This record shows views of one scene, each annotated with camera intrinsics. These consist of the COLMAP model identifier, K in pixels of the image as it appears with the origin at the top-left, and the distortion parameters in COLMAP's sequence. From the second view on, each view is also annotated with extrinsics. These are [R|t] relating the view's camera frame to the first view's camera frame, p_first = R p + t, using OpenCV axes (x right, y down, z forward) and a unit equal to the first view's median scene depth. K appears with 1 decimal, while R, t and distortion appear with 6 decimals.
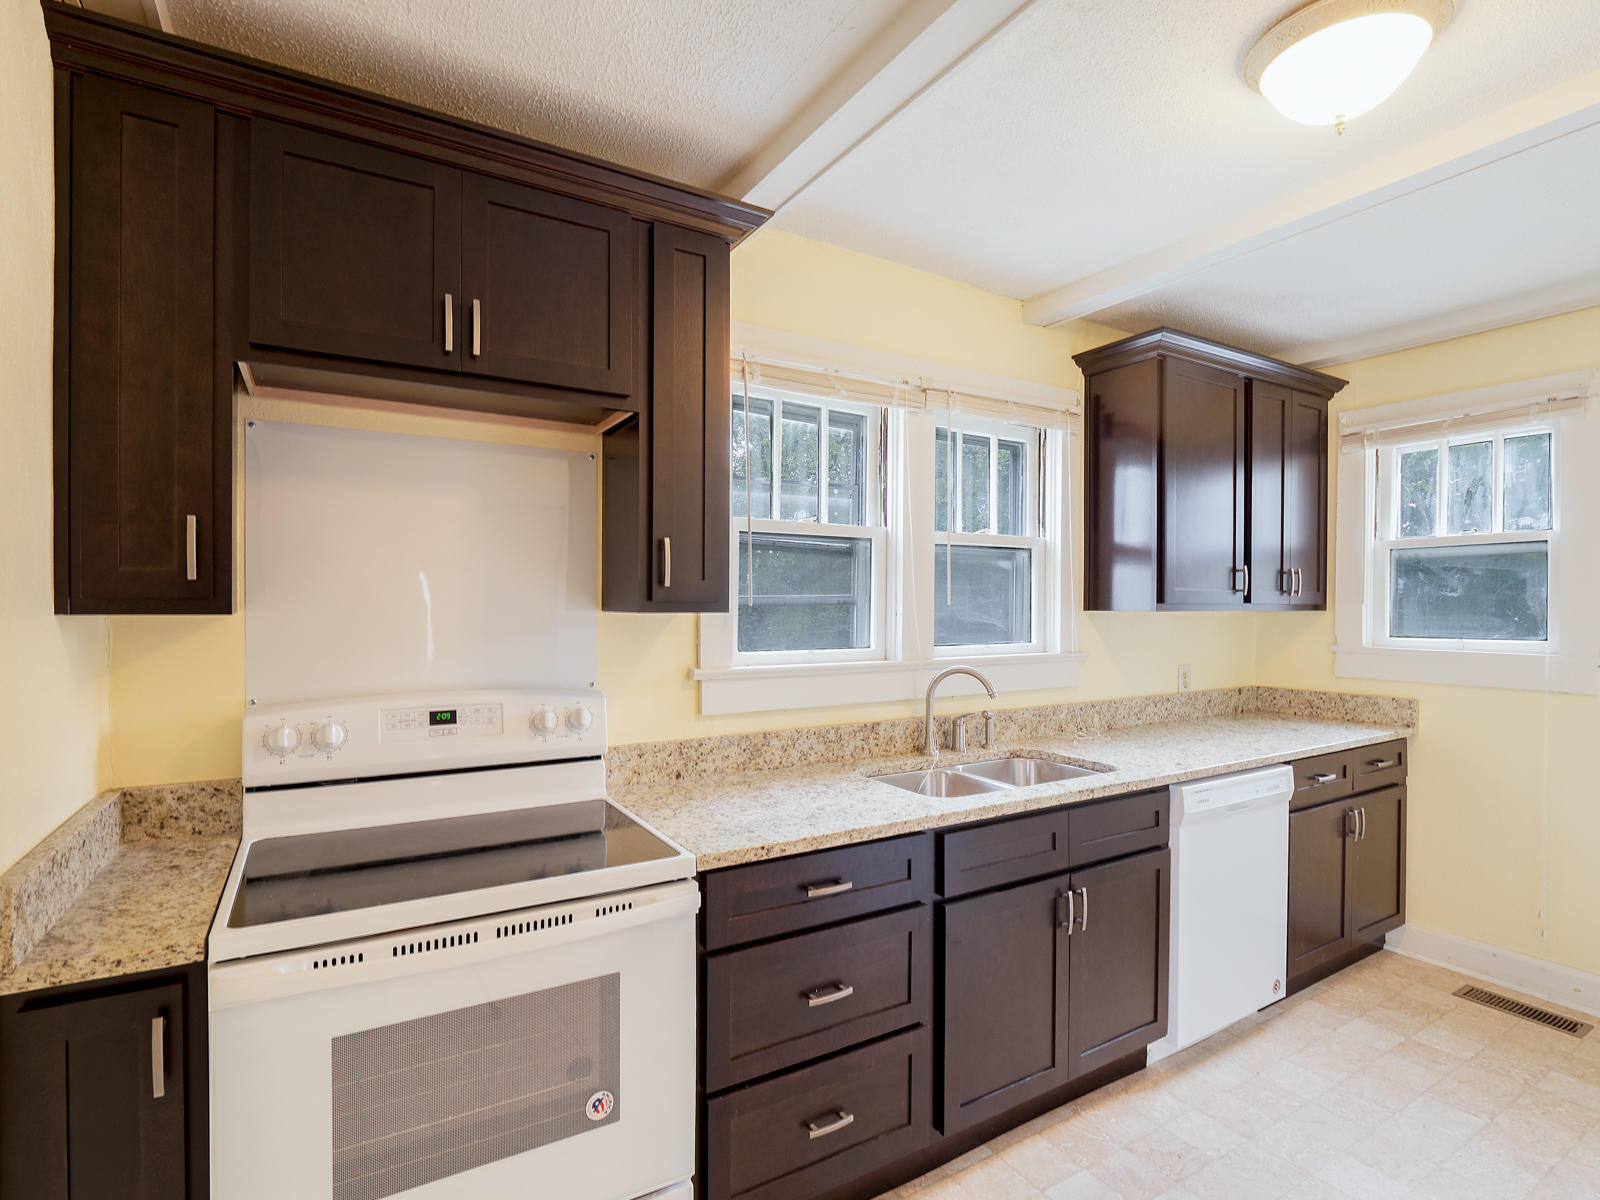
lens RADIAL K [[782.0, 0, 801.9], [0, 782.0, 601.3], [0, 0, 1]] dist [-0.003202, 0.000645]
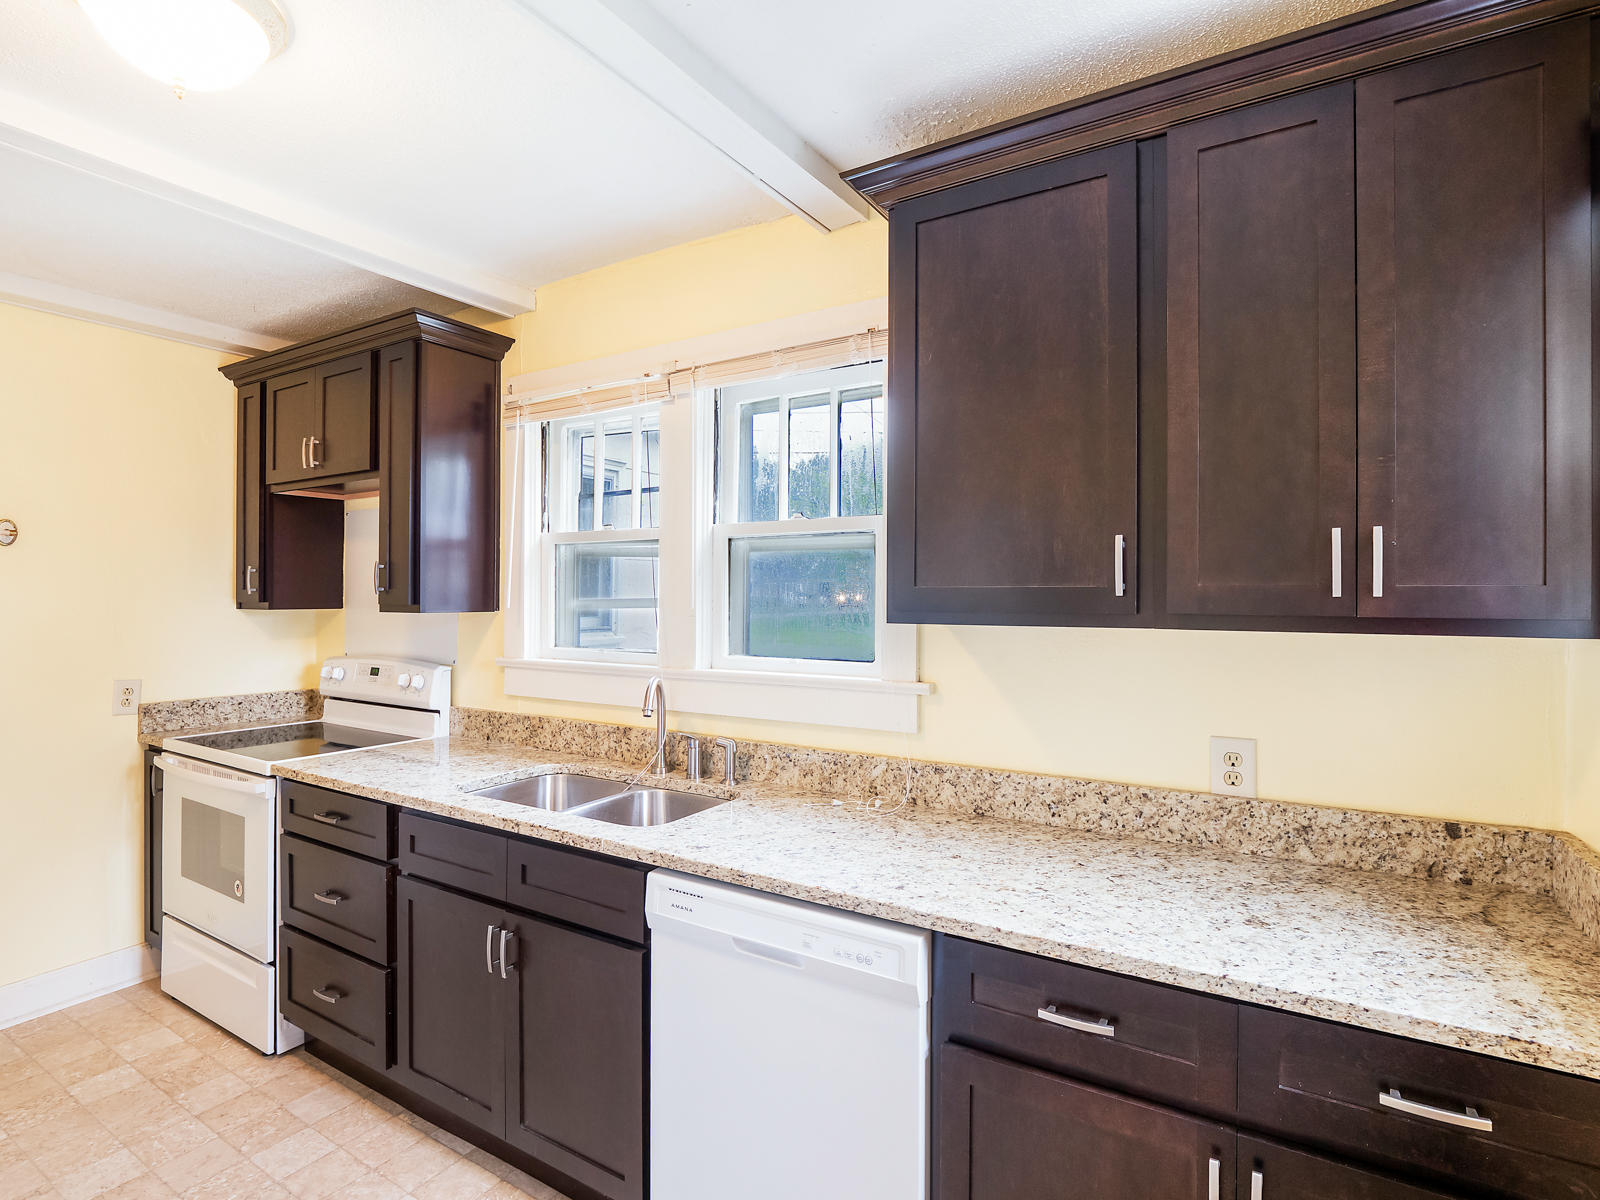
lens RADIAL K [[782.0, 0, 804.1], [0, 782.0, 602.5], [0, 0, 1]] dist [-0.003202, 0.000645]
pose [[0.468450, -0.003728, -0.883482, 1.089338], [-0.003171, 0.999978, -0.005901, 0.002350], [0.883484, 0.005565, 0.468428, 0.743917]]
